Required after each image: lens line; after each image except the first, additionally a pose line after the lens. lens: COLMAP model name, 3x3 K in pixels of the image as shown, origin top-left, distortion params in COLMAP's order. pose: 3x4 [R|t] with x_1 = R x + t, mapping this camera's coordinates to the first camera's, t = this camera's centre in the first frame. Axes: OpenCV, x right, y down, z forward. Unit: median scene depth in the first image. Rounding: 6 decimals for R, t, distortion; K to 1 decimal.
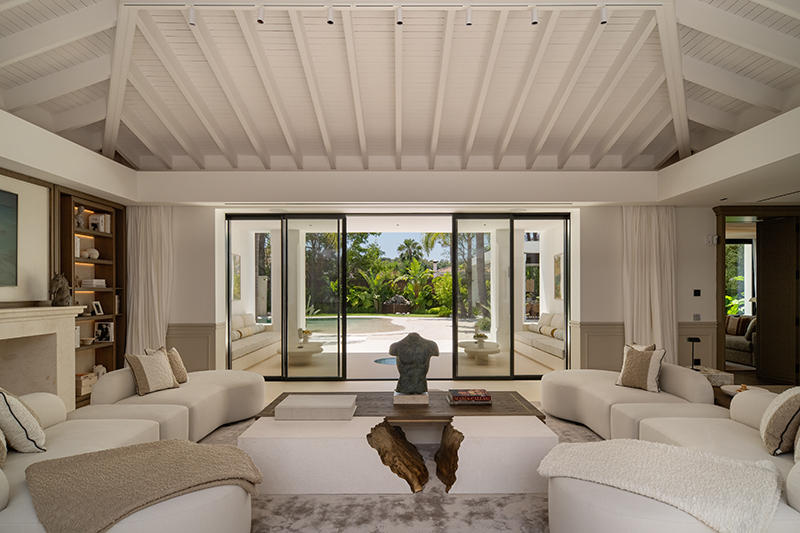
lens RADIAL K [[469.8, 0, 399.8], [0, 469.8, 289.7], [0, 0, 1]] dist [0.001003, 0.000231]
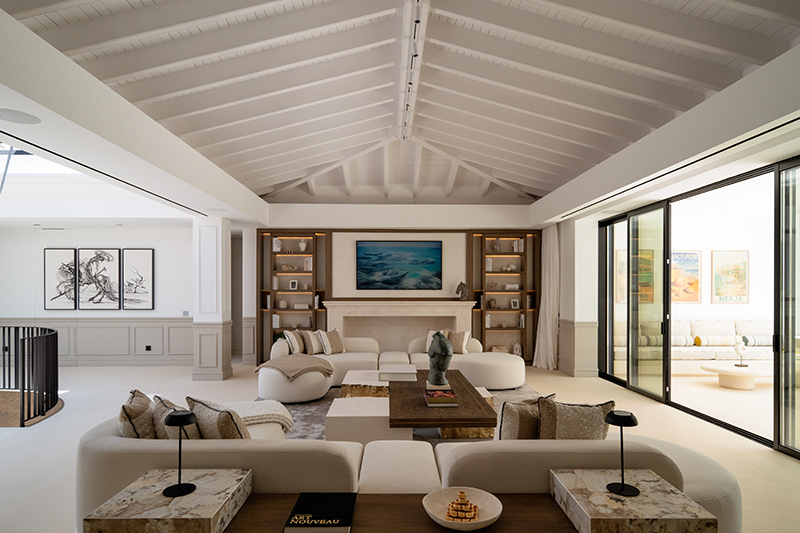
lens RADIAL K [[469.8, 0, 399.8], [0, 469.8, 289.7], [0, 0, 1]] dist [0.001003, 0.000231]
pose [[0.019928, 0.003050, -0.999797, 0.755949], [0.003225, 0.999990, 0.003115, -0.010660], [0.999796, -0.003287, 0.019918, 0.565162]]
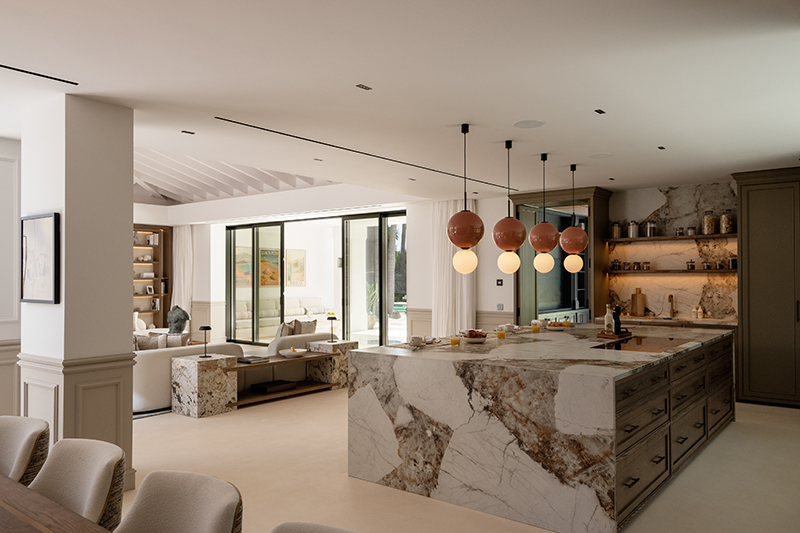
lens RADIAL K [[601.9, 0, 400.0], [0, 601.9, 266.5], [0, 0, 1]] dist [0.006074, 0.003167]
pose [[0.786304, -0.011988, -0.617724, 1.293453], [0.002824, 0.999871, -0.015810, -0.007365], [0.617834, 0.010687, 0.786236, -0.134804]]
